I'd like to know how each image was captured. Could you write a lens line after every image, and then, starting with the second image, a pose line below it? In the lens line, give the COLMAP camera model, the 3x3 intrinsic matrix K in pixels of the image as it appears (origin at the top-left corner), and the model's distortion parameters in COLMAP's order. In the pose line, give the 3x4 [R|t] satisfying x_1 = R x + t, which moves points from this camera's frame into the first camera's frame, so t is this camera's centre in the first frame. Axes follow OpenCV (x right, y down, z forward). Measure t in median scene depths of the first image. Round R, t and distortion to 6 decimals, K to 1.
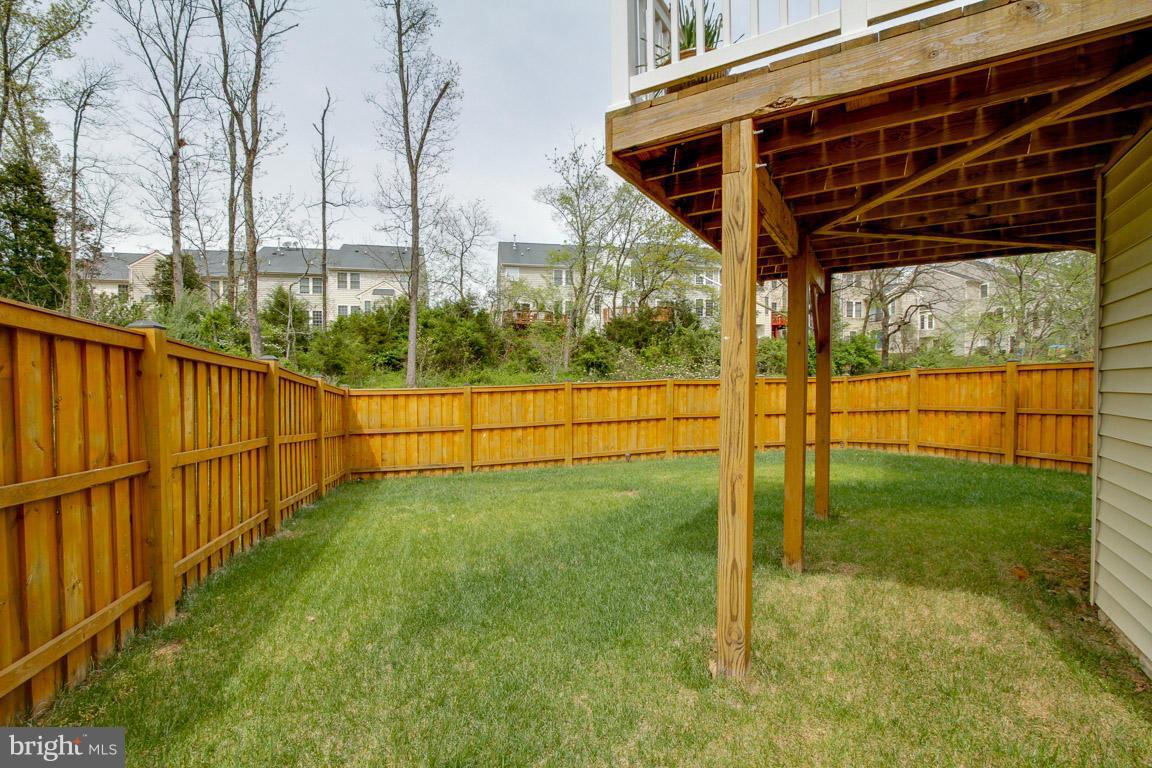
lens RADIAL K [[536.7, 0, 575.3], [0, 536.7, 396.2], [0, 0, 1]] dist [-0.008137, 0.000190]
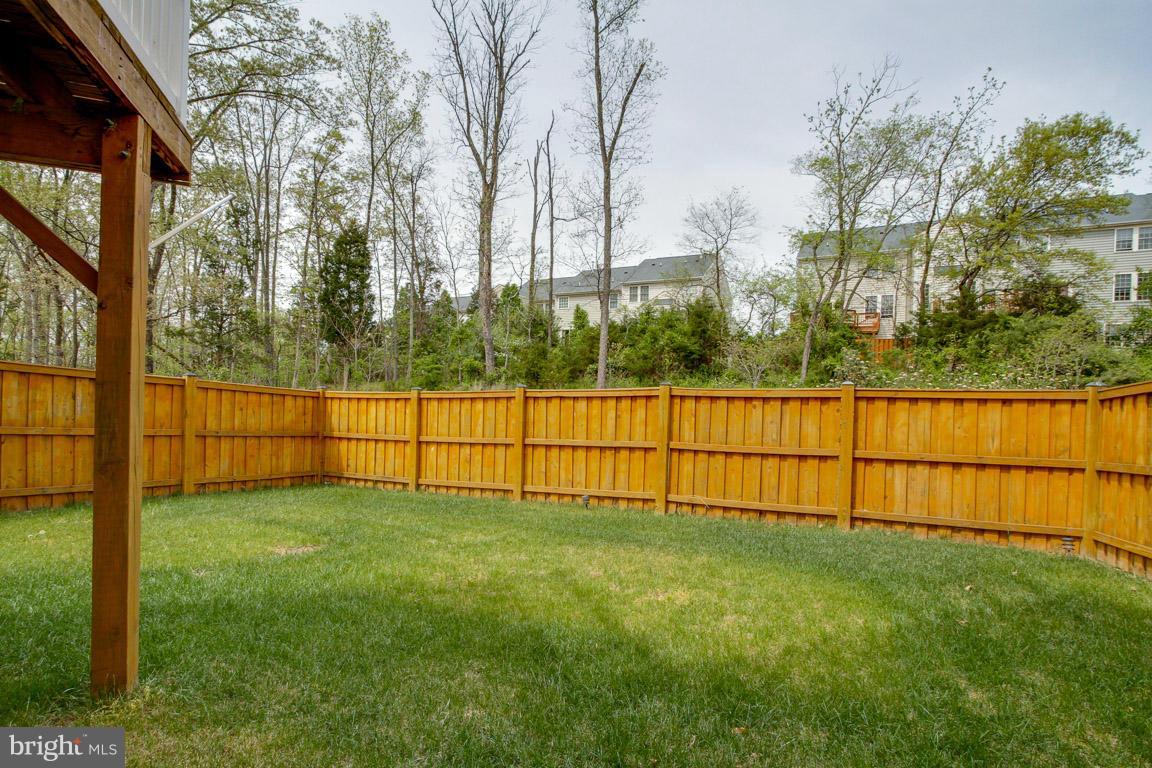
lens RADIAL K [[536.7, 0, 575.3], [0, 536.7, 396.2], [0, 0, 1]] dist [-0.008137, 0.000190]
pose [[0.788417, 0.026929, -0.614551, 0.250329], [-0.041197, 0.999110, -0.009073, -0.005837], [0.613760, 0.032471, 0.788825, 0.225300]]
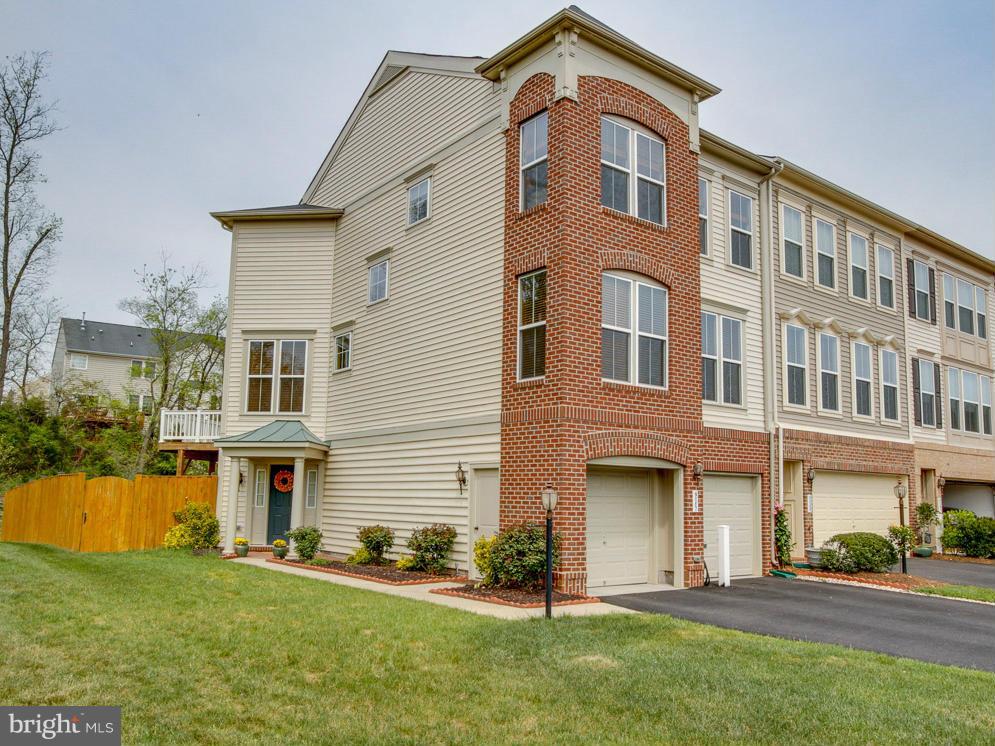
lens RADIAL K [[796.7, 0, 497.2], [0, 796.7, 412.0], [0, 0, 1]] dist [0.003542, 0.000109]
pose [[0.915587, 0.069759, 0.396022, -0.004303], [-0.021798, 0.992000, -0.124344, 0.005565], [-0.401528, 0.105215, 0.909783, -0.951527]]
